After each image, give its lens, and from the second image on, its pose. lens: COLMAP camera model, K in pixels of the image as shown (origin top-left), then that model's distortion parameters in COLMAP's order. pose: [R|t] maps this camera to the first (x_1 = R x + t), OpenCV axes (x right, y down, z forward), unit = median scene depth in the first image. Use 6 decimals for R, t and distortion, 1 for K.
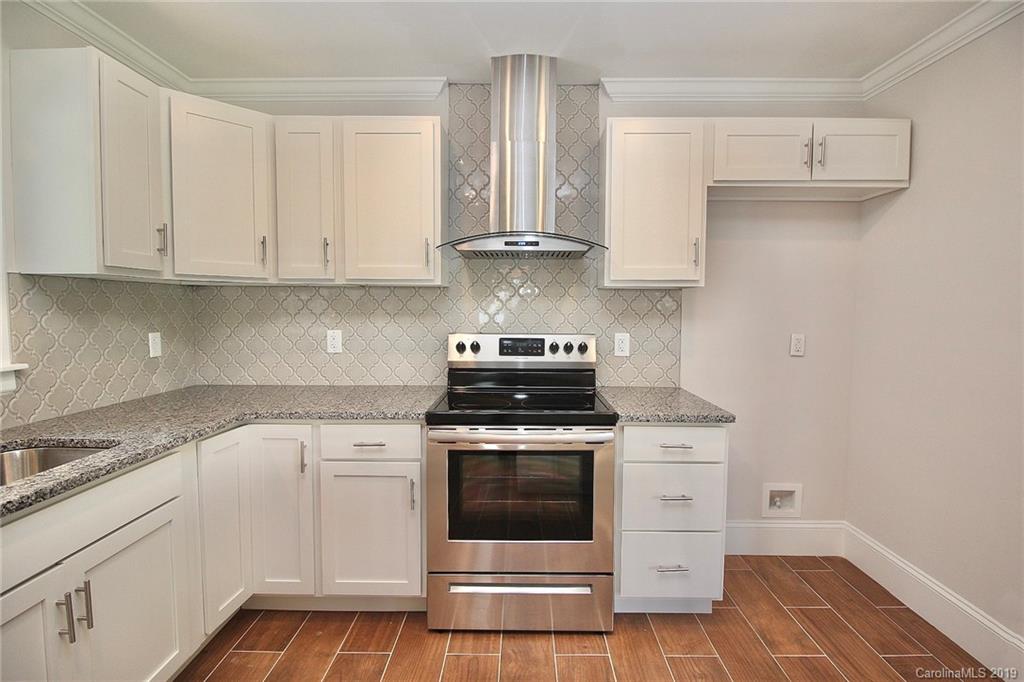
lens RADIAL K [[479.2, 0, 515.0], [0, 479.2, 336.1], [0, 0, 1]] dist [-0.017241, -0.000578]
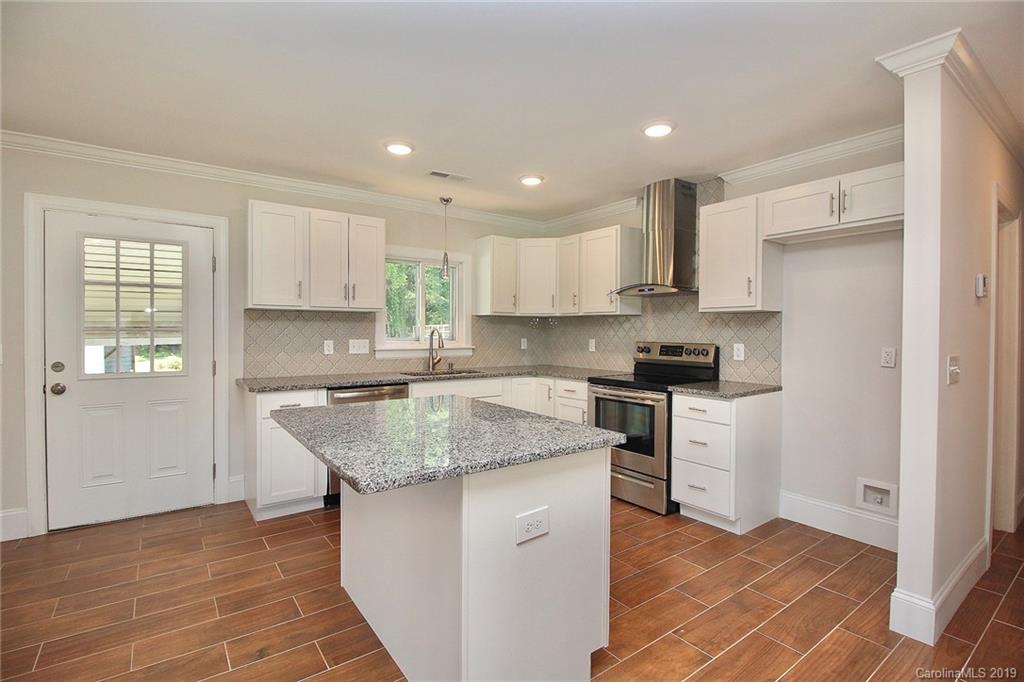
lens RADIAL K [[479.2, 0, 515.0], [0, 479.2, 336.1], [0, 0, 1]] dist [-0.017241, -0.000578]
pose [[0.598078, 0.006945, -0.801408, 1.102641], [-0.049171, 0.998397, -0.028043, 0.049258], [0.799928, 0.056178, 0.597461, -0.427544]]
